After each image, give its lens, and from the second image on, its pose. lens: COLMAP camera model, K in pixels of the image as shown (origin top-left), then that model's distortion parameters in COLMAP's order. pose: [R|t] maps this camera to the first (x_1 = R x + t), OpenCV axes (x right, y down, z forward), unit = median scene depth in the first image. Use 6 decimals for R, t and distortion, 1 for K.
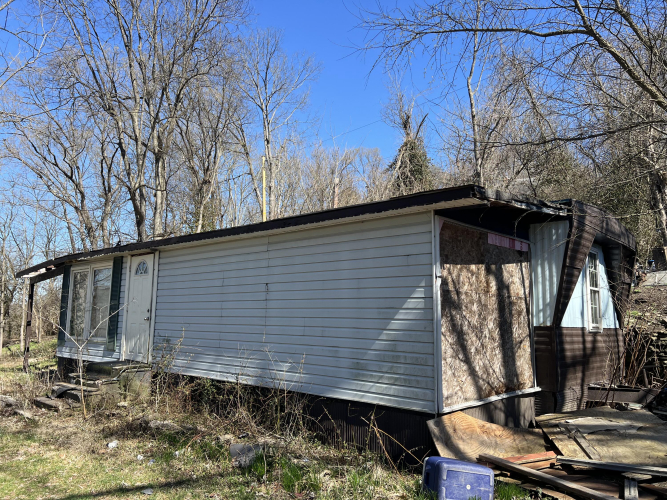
lens RADIAL K [[505.9, 0, 334.9], [0, 505.9, 251.2], [0, 0, 1]] dist [0.063708, -0.070331]
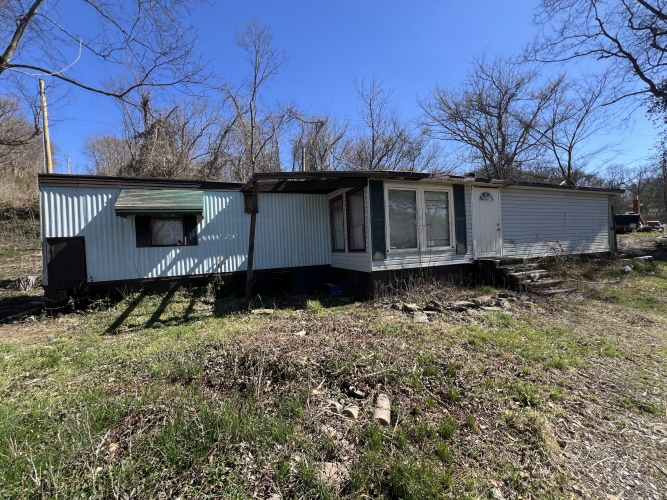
lens RADIAL K [[268.7, 0, 332.8], [0, 268.7, 248.8], [0, 0, 1]] dist [-0.001884, 0.000239]
pose [[0.443128, -0.038594, 0.895627, -1.340756], [-0.069627, 0.994573, 0.077307, 0.162580], [-0.893750, -0.096617, 0.438036, 1.085378]]
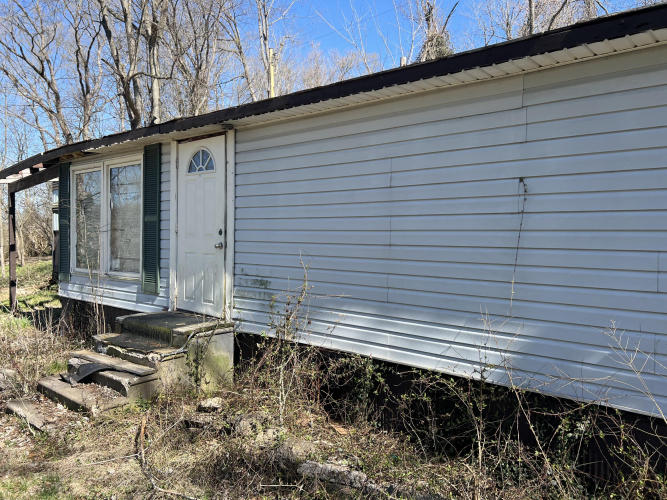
lens RADIAL K [[505.9, 0, 334.9], [0, 505.9, 251.2], [0, 0, 1]] dist [0.063708, -0.070331]
pose [[0.999383, -0.000528, 0.035130, -0.253188], [-0.005021, 0.987478, 0.157677, 0.044359], [-0.034774, -0.157756, 0.986866, 0.407598]]
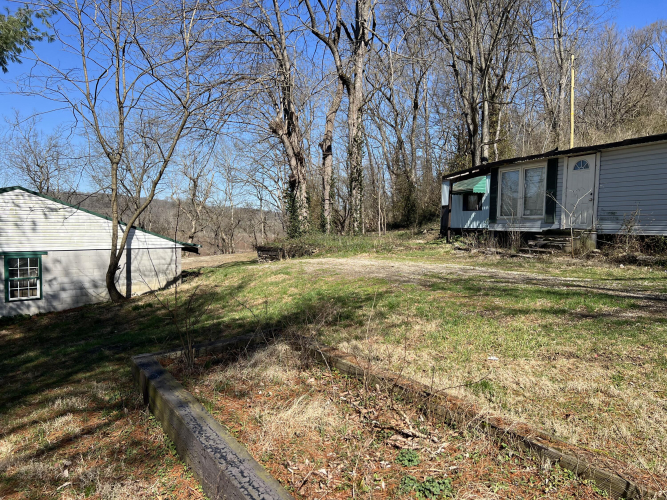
lens RADIAL K [[504.8, 0, 335.8], [0, 504.8, 249.8], [0, 0, 1]] dist [0.091736, -0.103238]
pose [[0.891665, 0.024376, -0.452039, -0.350346], [0.056549, 0.984730, 0.164647, -0.009042], [0.449149, -0.172372, 0.876671, -0.631436]]
